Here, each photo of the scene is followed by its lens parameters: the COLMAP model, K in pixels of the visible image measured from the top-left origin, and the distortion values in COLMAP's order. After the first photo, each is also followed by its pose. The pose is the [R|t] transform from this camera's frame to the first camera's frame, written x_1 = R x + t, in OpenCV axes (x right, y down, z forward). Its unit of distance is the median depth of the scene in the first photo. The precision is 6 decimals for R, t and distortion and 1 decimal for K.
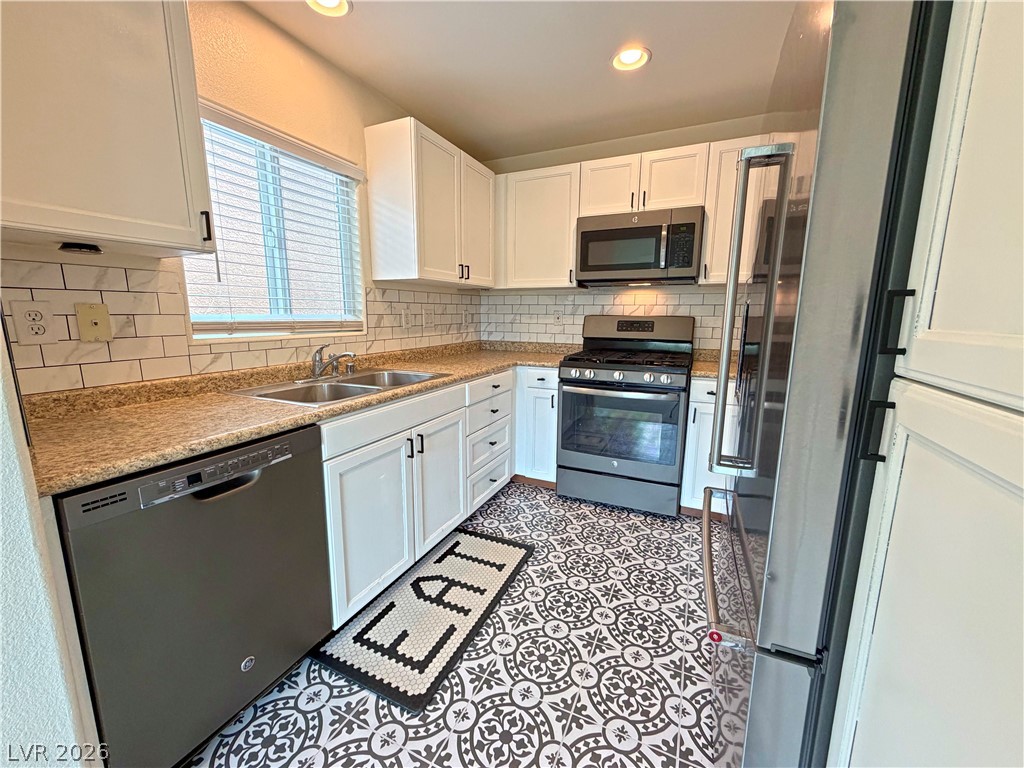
lens RADIAL K [[408.5, 0, 509.5], [0, 408.5, 384.1], [0, 0, 1]] dist [0.002181, -0.000555]
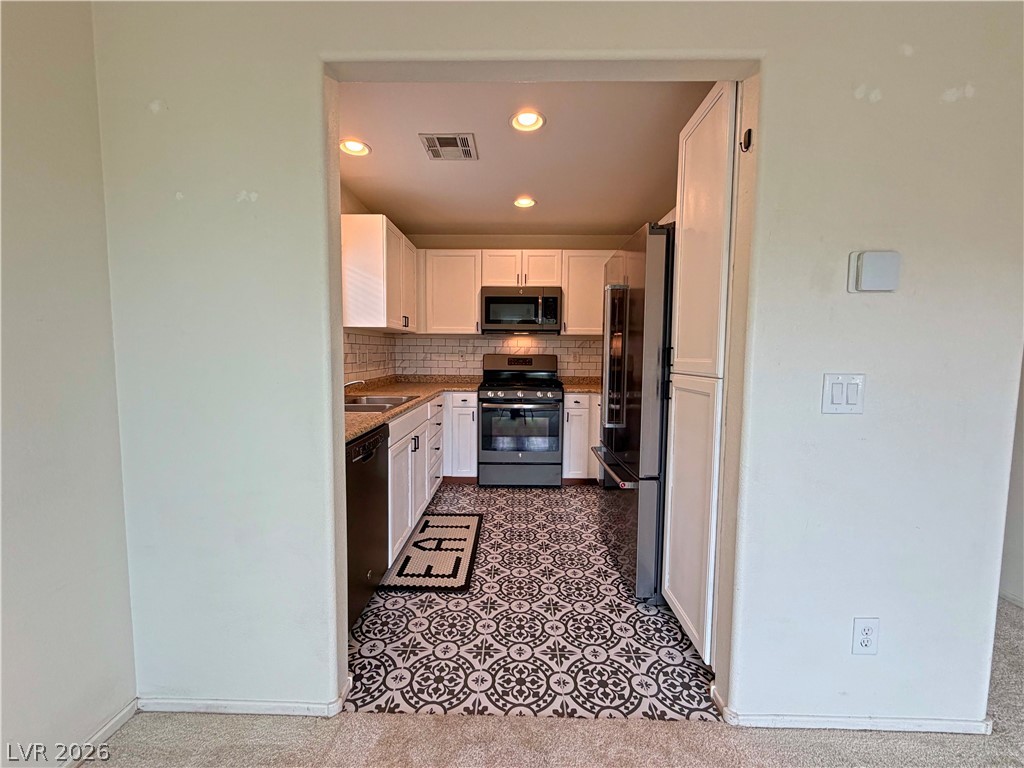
lens RADIAL K [[408.5, 0, 509.5], [0, 408.5, 384.1], [0, 0, 1]] dist [0.002181, -0.000555]
pose [[0.914272, -0.028660, 0.404086, -0.410956], [0.066152, 0.994667, -0.079128, 0.064024], [-0.399663, 0.099076, 0.911292, -0.381911]]
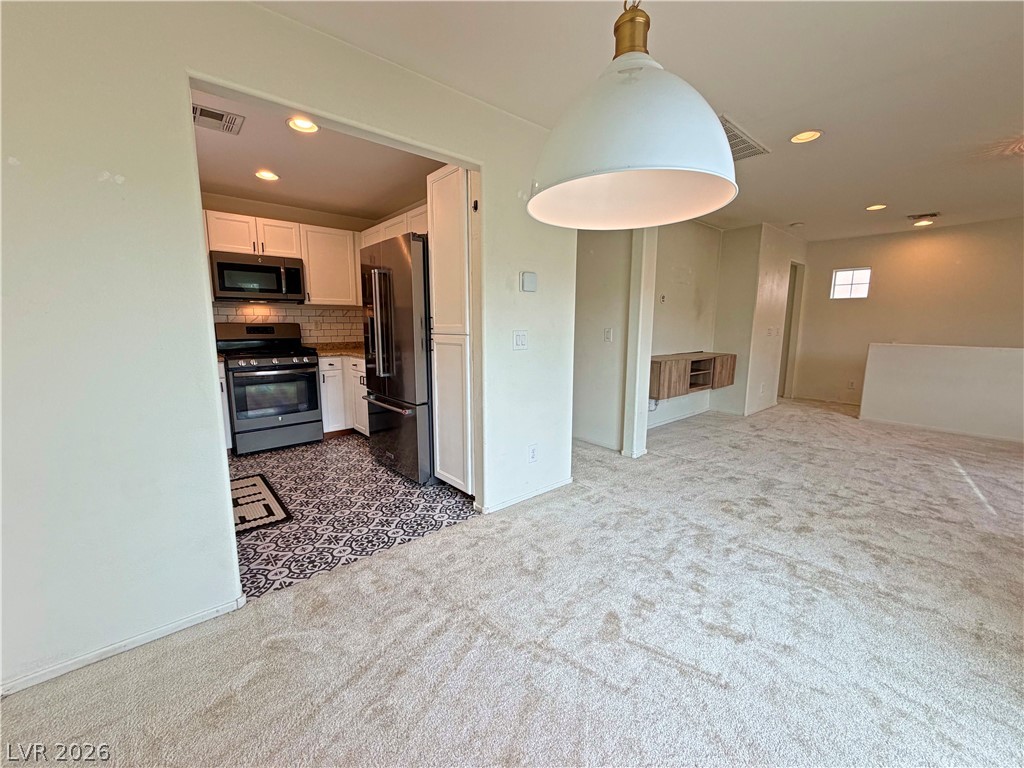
lens RADIAL K [[408.5, 0, 508.8], [0, 408.5, 383.8], [0, 0, 1]] dist [0.002181, -0.000555]
pose [[0.415897, -0.140064, 0.898561, -0.867791], [0.156590, 0.984340, 0.080958, 0.087115], [-0.895829, 0.107036, 0.431316, -0.519804]]
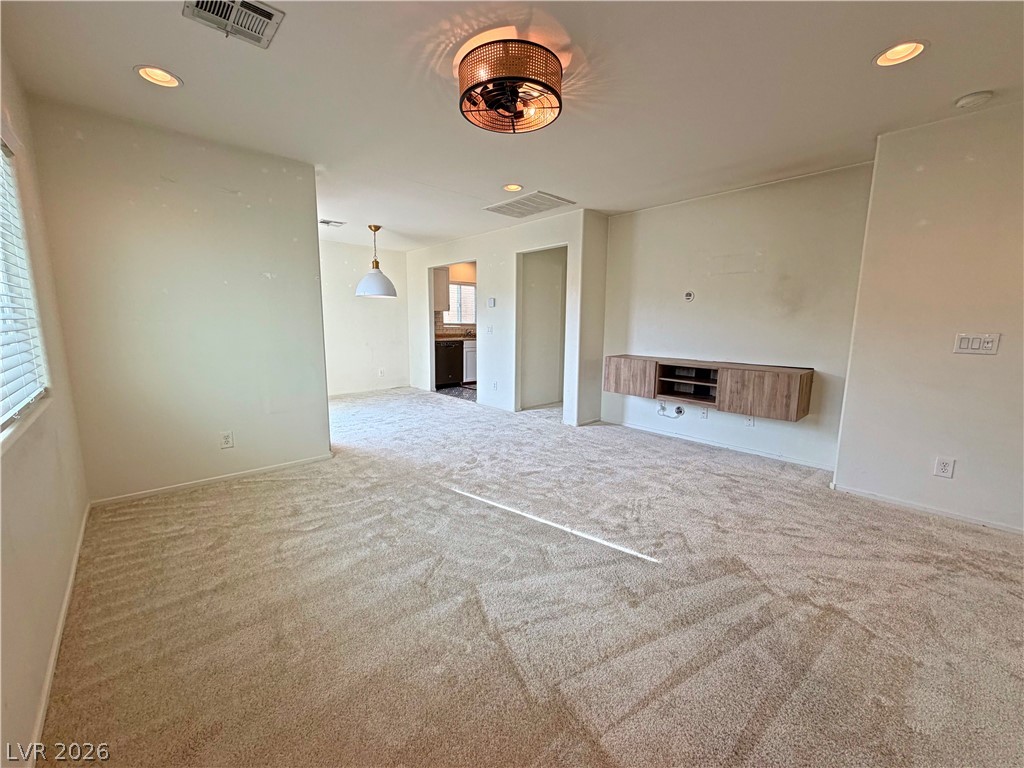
lens RADIAL K [[408.5, 0, 508.0], [0, 408.5, 379.7], [0, 0, 1]] dist [0.002181, -0.000555]
pose [[0.924488, 0.051710, -0.377688, 1.382897], [-0.064114, 0.997735, -0.020333, 0.431773], [0.375781, 0.043013, 0.925710, -2.428637]]
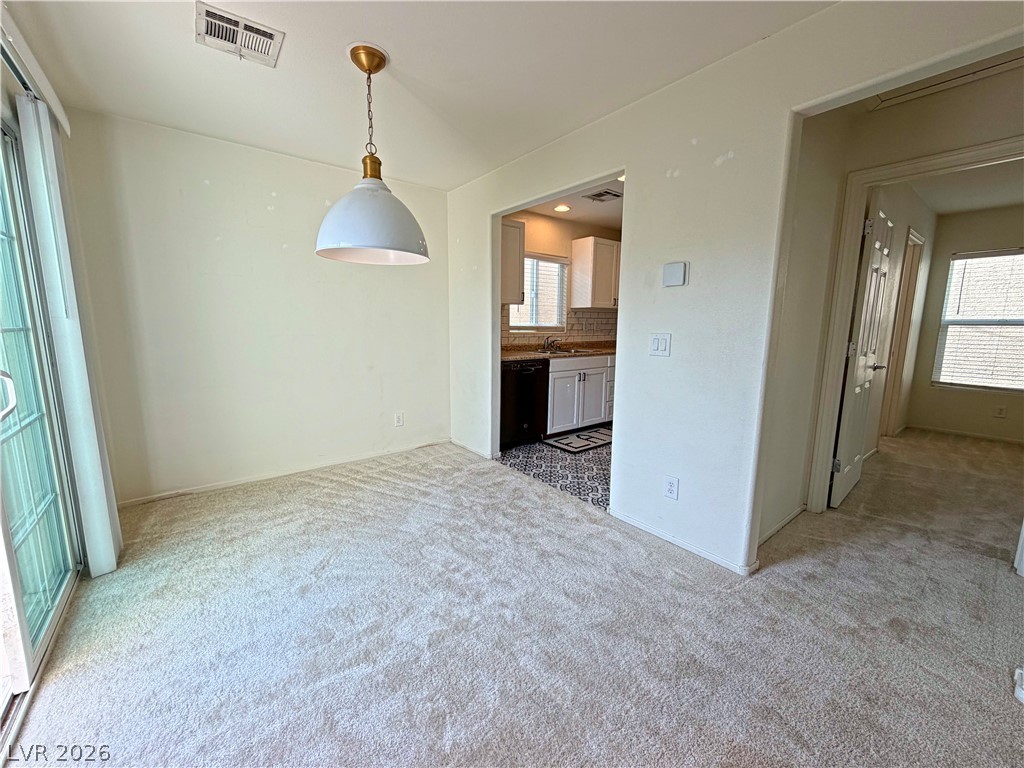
lens RADIAL K [[408.5, 0, 506.3], [0, 408.5, 384.4], [0, 0, 1]] dist [0.002181, -0.000555]
pose [[0.890039, 0.068366, -0.450729, 0.388760], [-0.079266, 0.996839, -0.005325, 0.200248], [0.448940, 0.040467, 0.892645, -1.139830]]
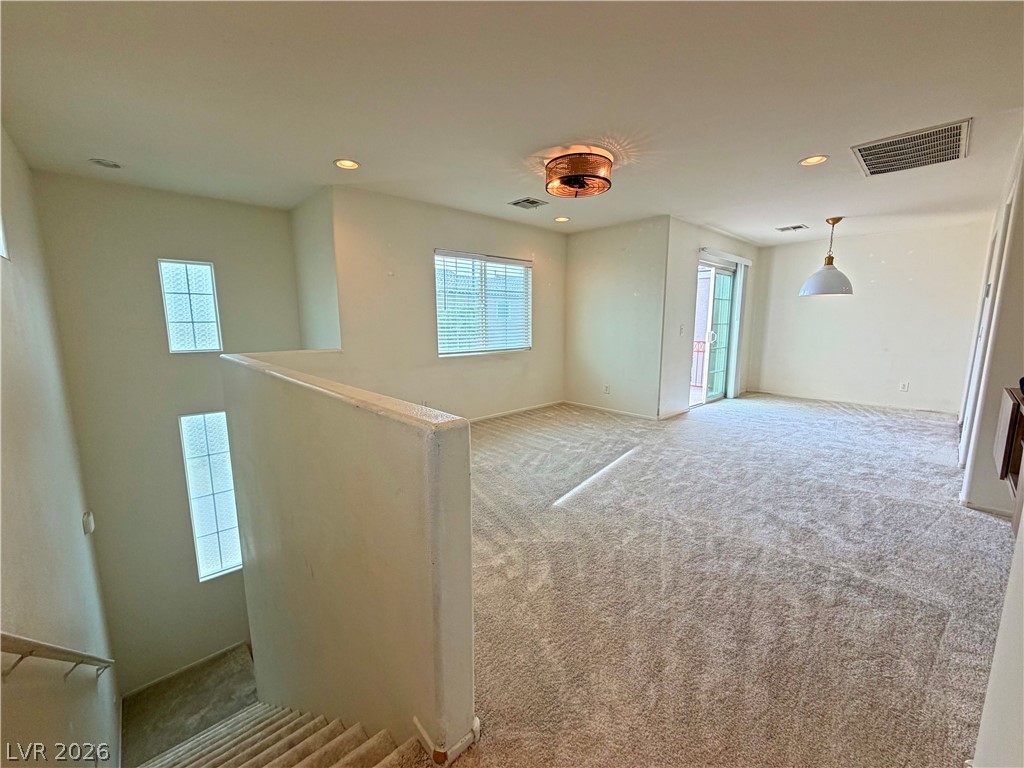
lens RADIAL K [[408.5, 0, 508.4], [0, 408.5, 384.9], [0, 0, 1]] dist [0.002181, -0.000555]
pose [[-0.388125, 0.134672, -0.911714, 2.530730], [-0.153983, 0.965884, 0.208226, 0.210498], [0.908652, 0.221206, -0.354146, -1.150469]]
